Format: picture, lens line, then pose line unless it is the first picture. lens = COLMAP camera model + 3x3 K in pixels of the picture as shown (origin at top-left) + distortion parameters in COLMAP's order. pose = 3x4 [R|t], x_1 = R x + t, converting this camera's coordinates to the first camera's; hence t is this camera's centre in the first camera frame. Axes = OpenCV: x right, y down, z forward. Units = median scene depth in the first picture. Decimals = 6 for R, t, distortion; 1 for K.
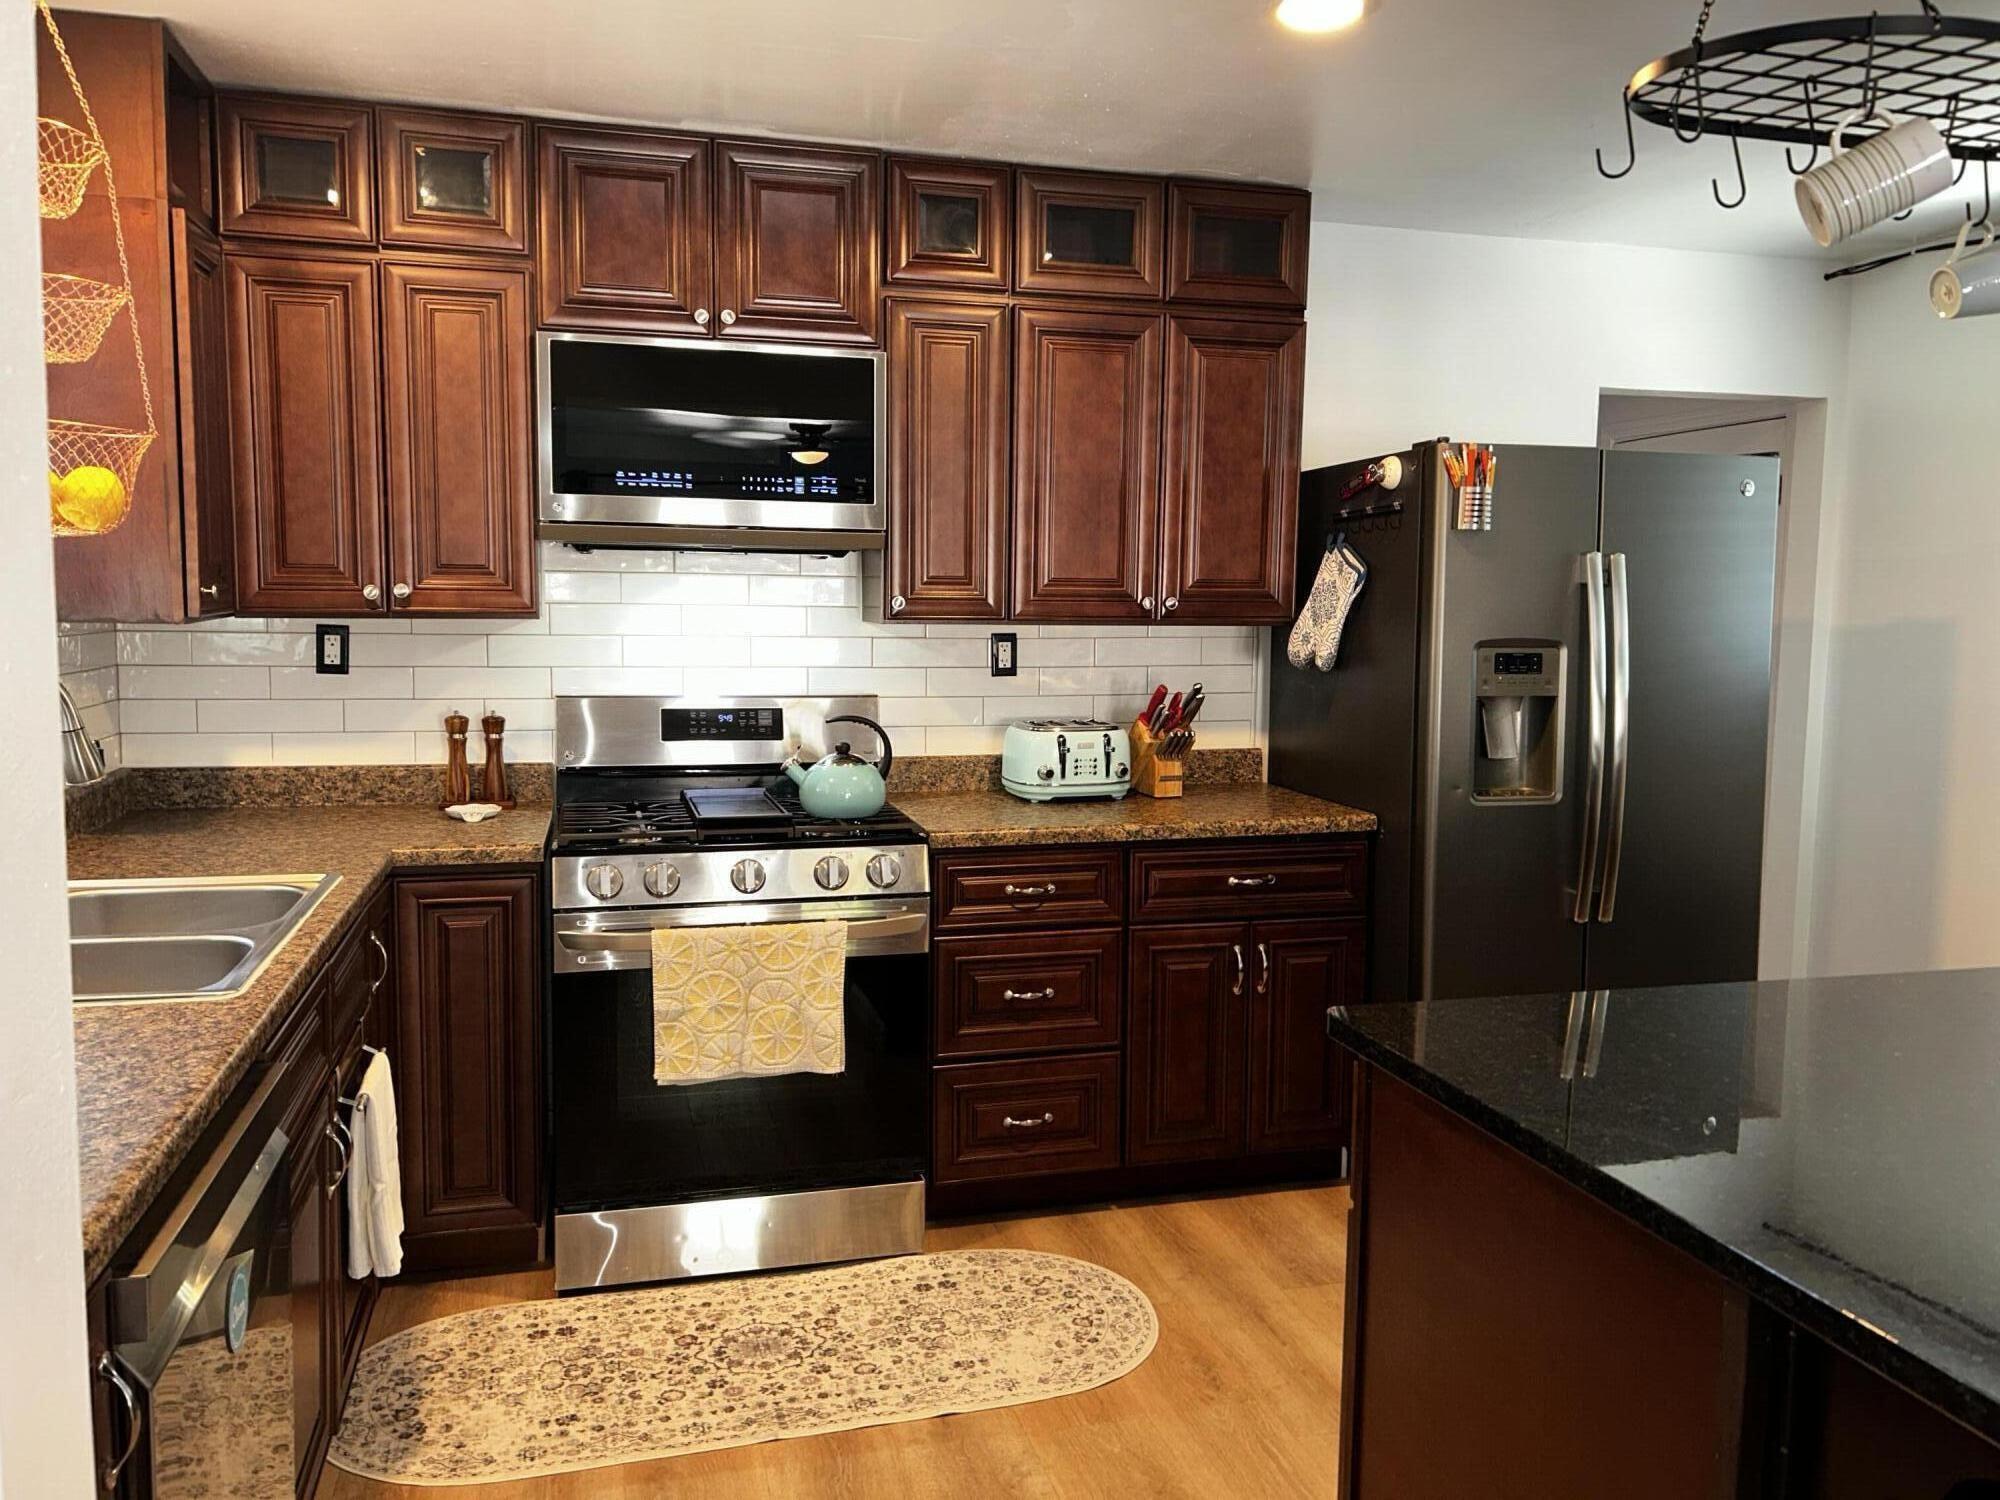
lens RADIAL K [[1480.2, 0, 994.8], [0, 1480.2, 731.5], [0, 0, 1]] dist [0.068467, -0.113793]
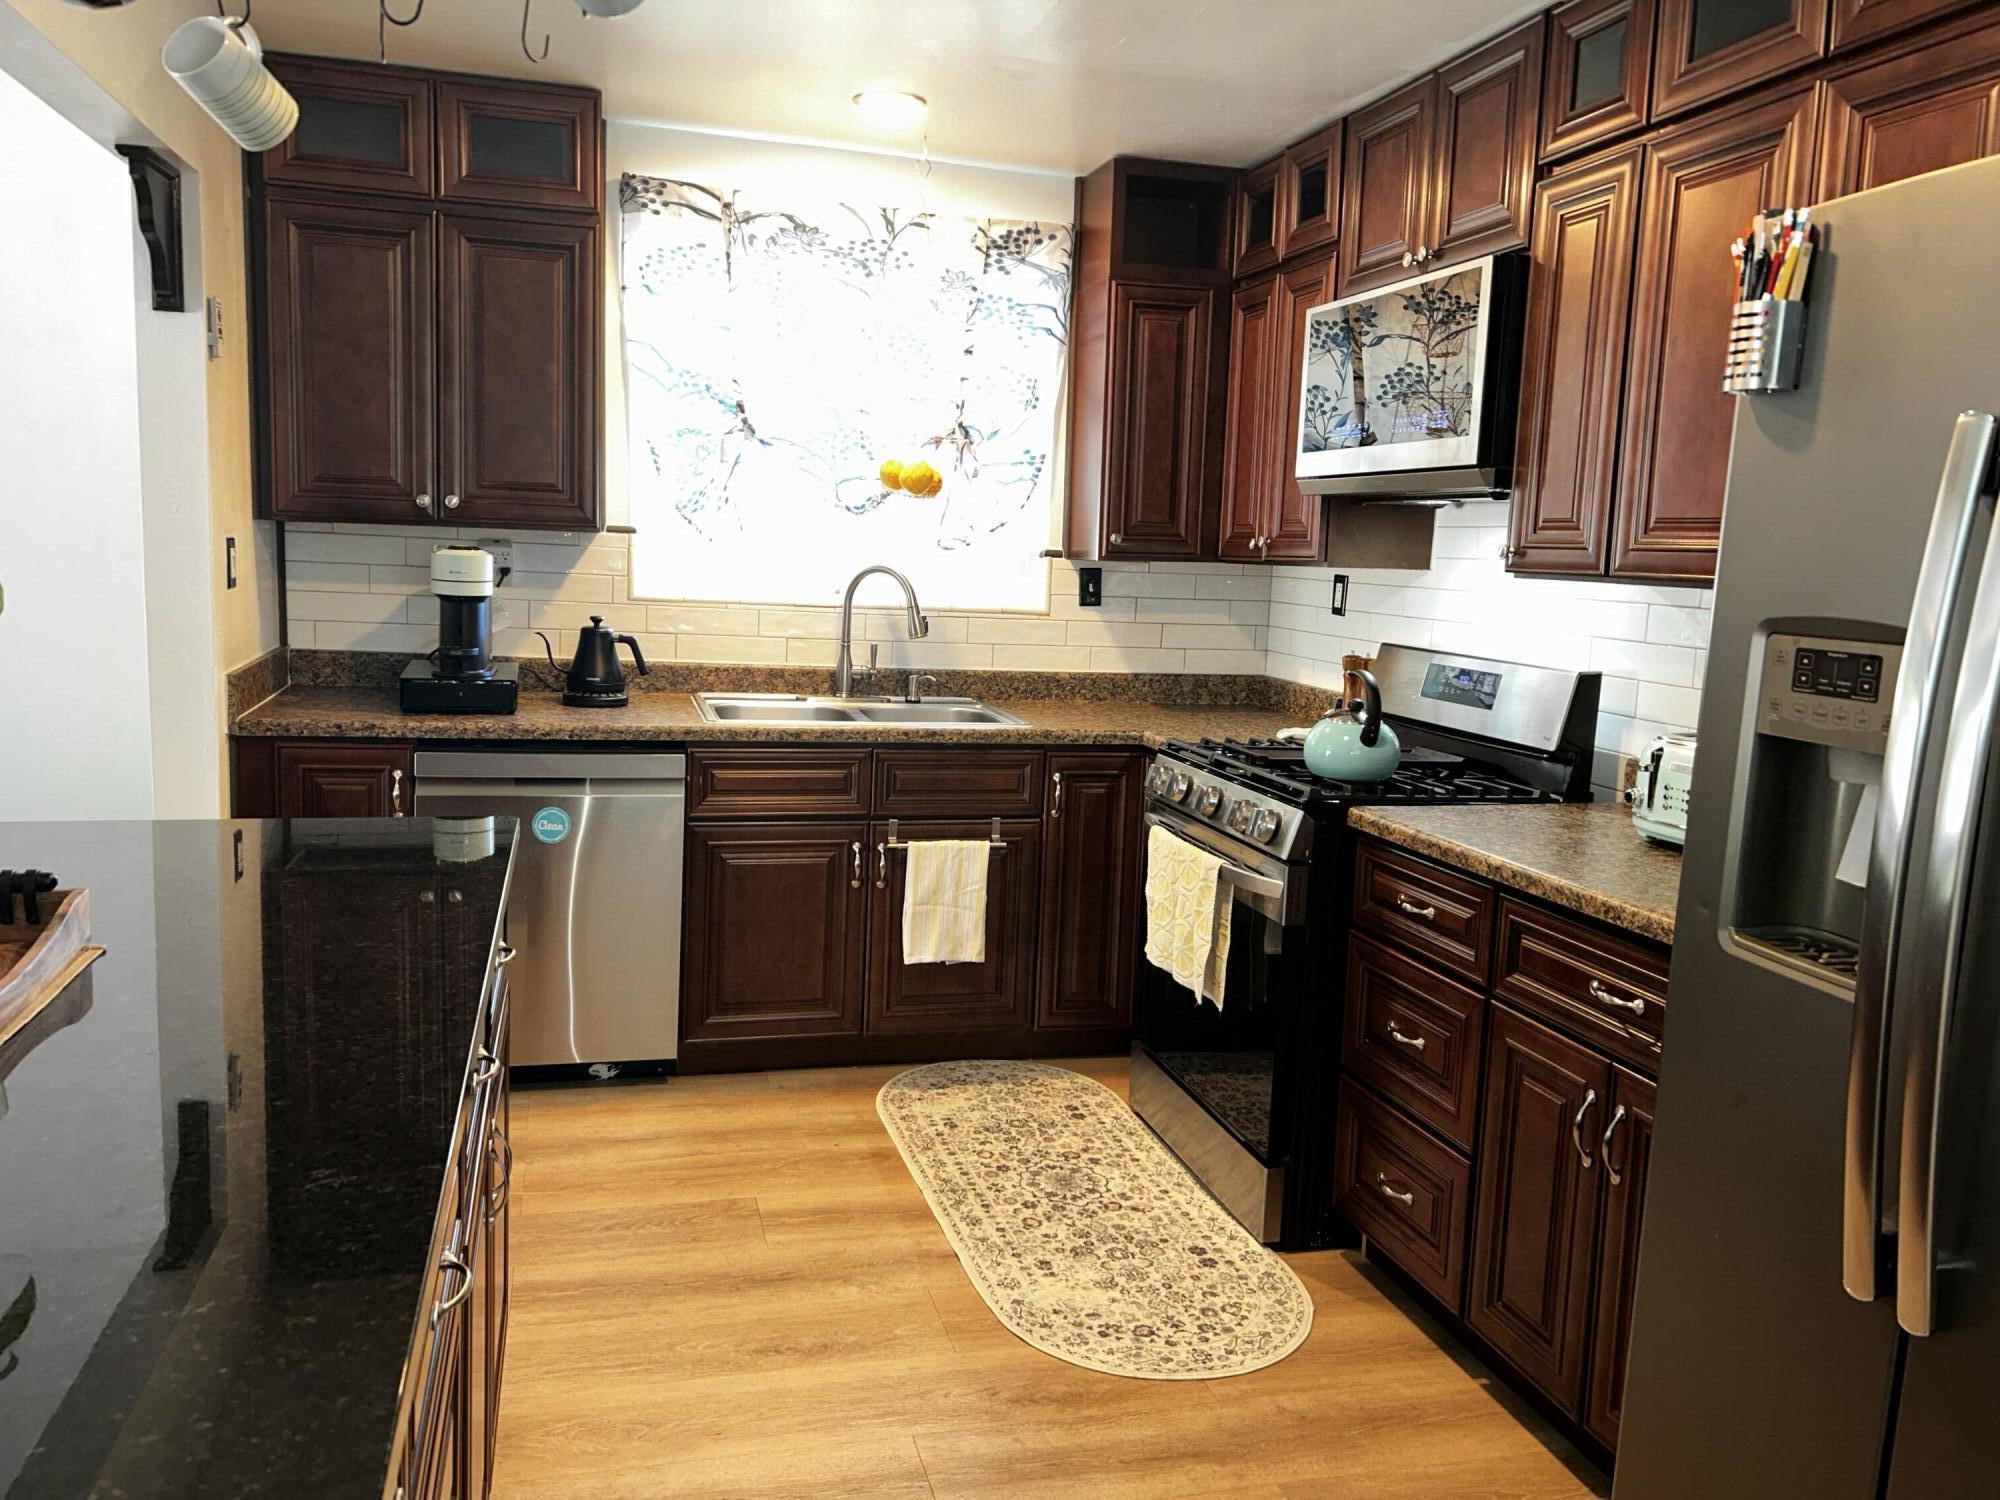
lens RADIAL K [[1480.2, 0, 994.8], [0, 1480.2, 731.5], [0, 0, 1]] dist [0.068467, -0.113793]
pose [[0.006746, 0.112979, -0.993575, 0.914017], [-0.129085, 0.985382, 0.111171, -0.052259], [0.991611, 0.127505, 0.021231, 0.840819]]
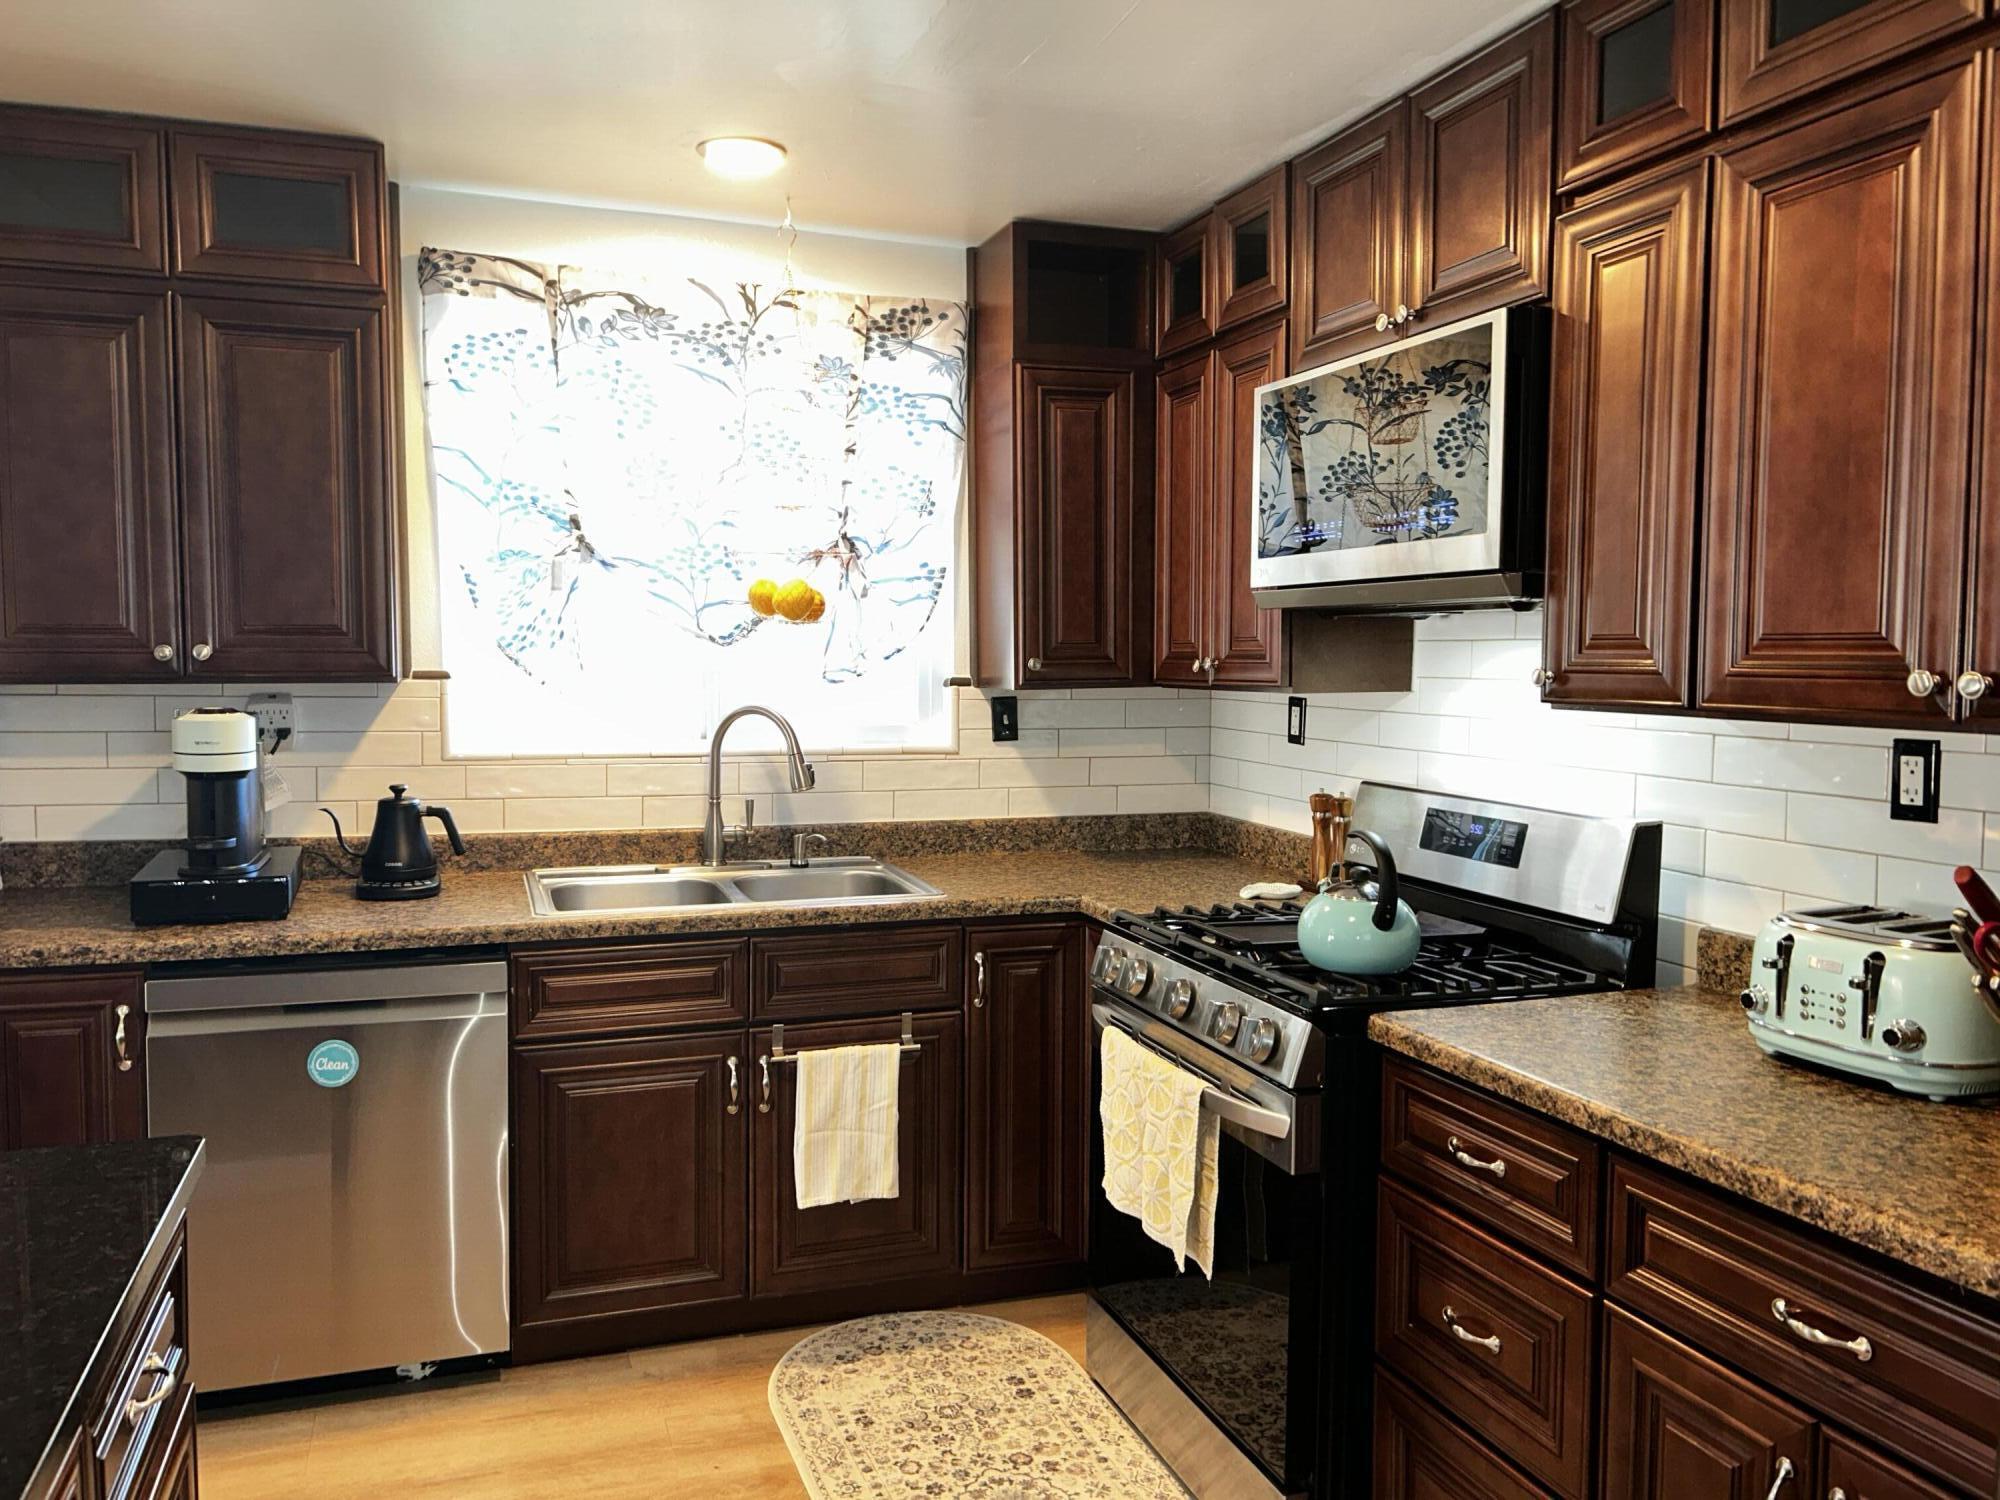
lens RADIAL K [[1483.3, 0, 989.4], [0, 1483.3, 753.6], [0, 0, 1]] dist [0.060304, -0.084901]
pose [[0.076662, 0.057183, -0.995416, 0.678953], [-0.093286, 0.994386, 0.049940, -0.075751], [0.992684, 0.089030, 0.081567, 0.835181]]
